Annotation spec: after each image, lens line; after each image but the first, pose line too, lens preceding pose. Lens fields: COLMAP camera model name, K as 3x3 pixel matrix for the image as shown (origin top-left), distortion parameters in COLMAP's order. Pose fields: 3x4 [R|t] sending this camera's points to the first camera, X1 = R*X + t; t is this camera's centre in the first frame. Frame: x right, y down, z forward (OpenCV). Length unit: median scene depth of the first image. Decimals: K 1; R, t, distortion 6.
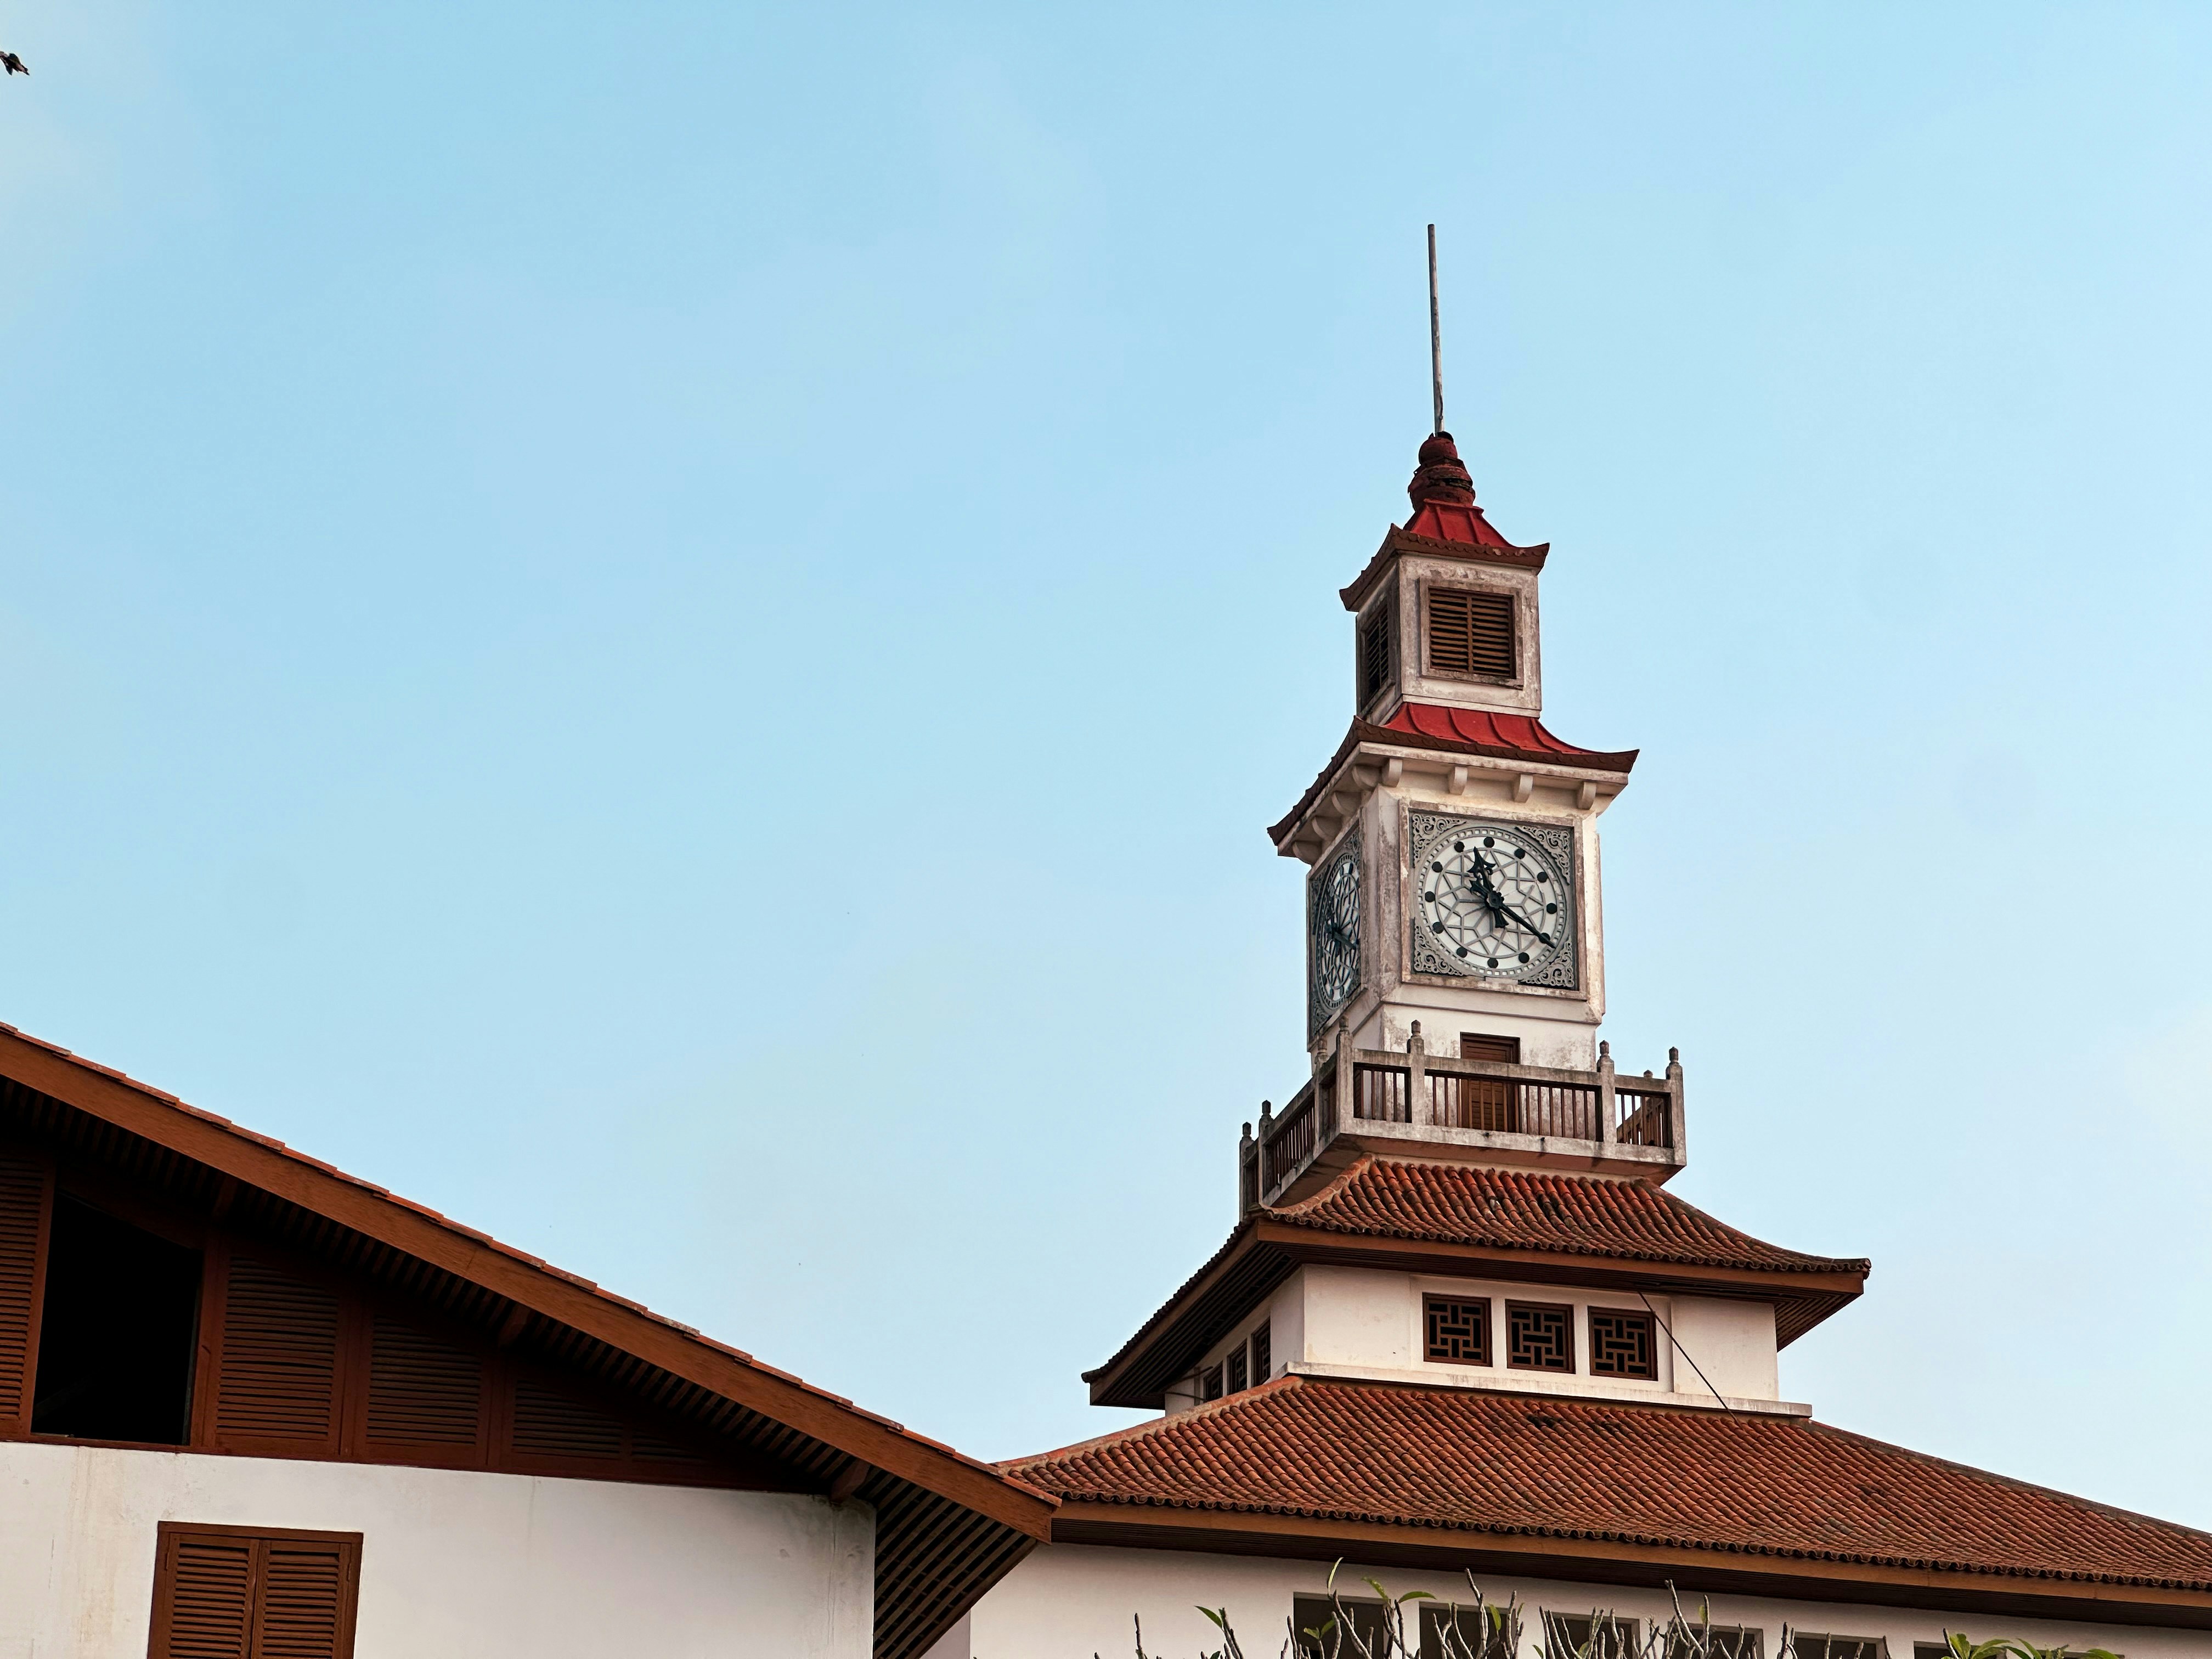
lens RADIAL K [[5088.3, 0, 1048.6], [0, 5088.3, 787.6], [0, 0, 1]] dist [-0.532568, 12.491293]
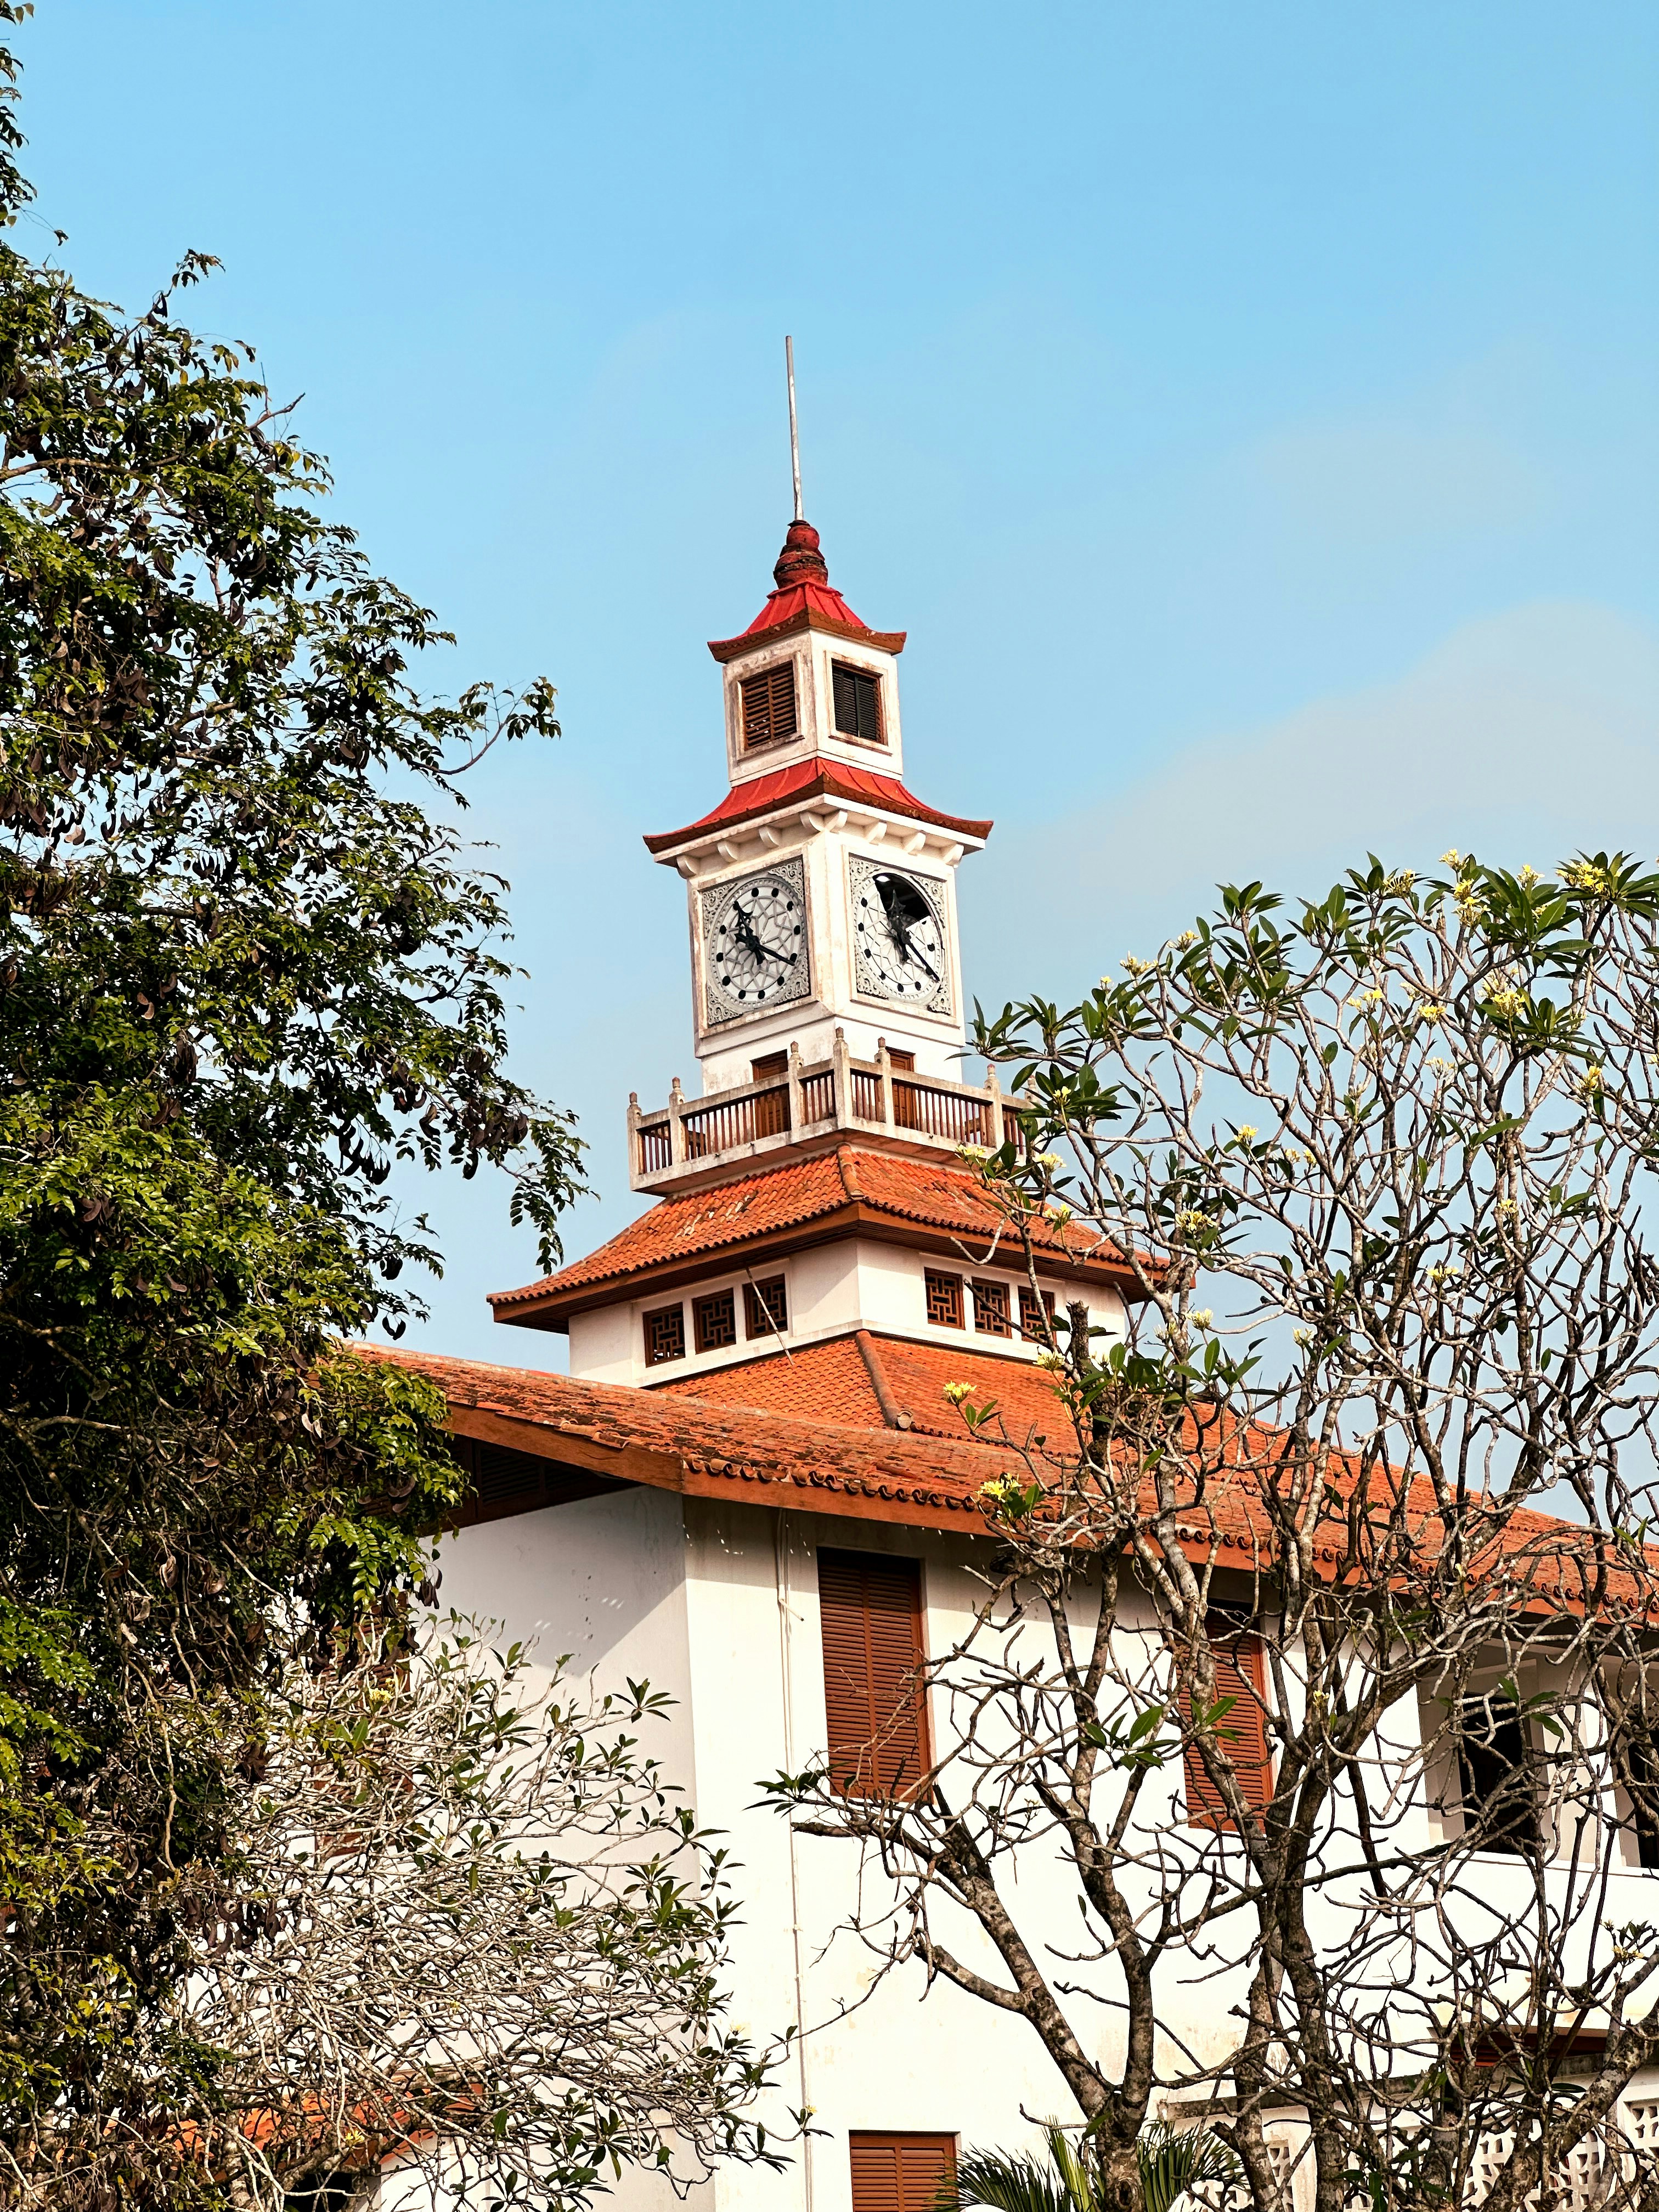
lens RADIAL K [[5088.3, 0, 829.5], [0, 5088.3, 1106.0], [0, 0, 1]] dist [-0.532568, 12.491293]
pose [[0.539961, -0.266252, -0.798468, 1.054598], [0.380839, 0.923271, -0.050327, 0.125984], [0.750602, -0.276914, 0.599930, 0.278218]]
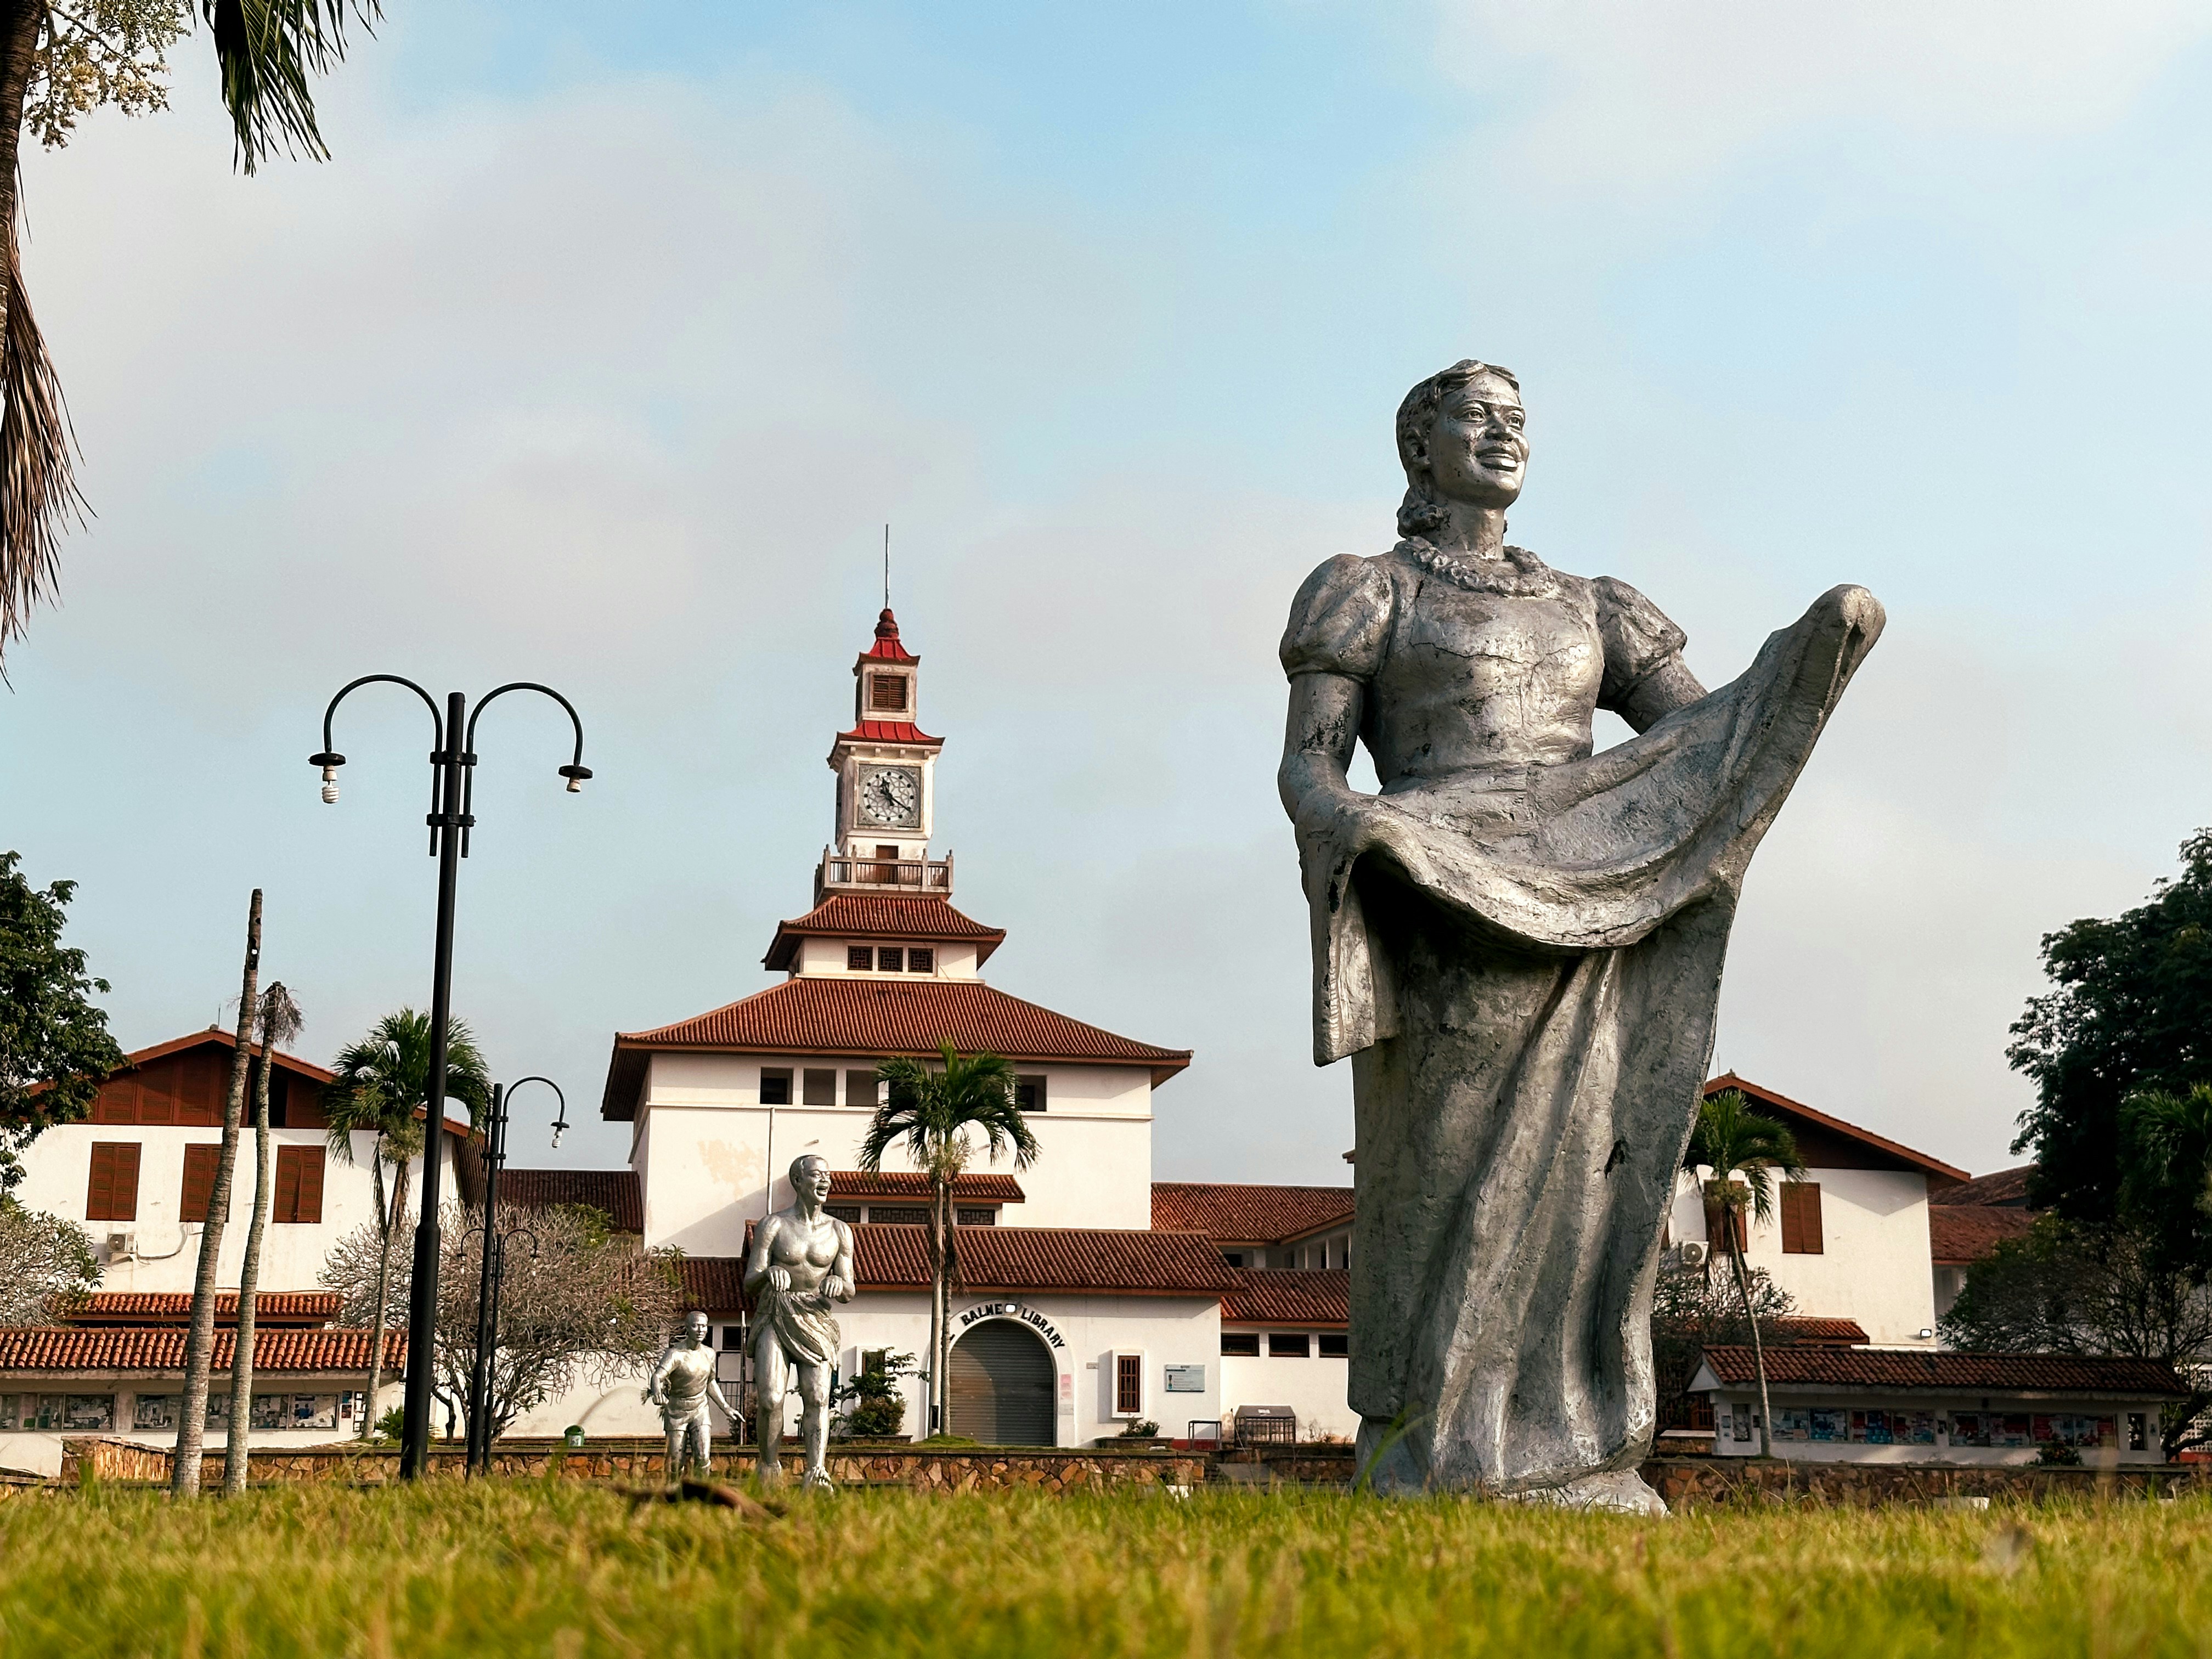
lens RADIAL K [[3146.3, 0, 1106.0], [0, 3146.3, 829.5], [0, 0, 1]] dist [0.141298, -0.212037]
pose [[0.997853, -0.022803, -0.061398, 0.313929], [0.032799, 0.985398, 0.167081, -0.246283], [0.056692, -0.168736, 0.984030, -0.705807]]
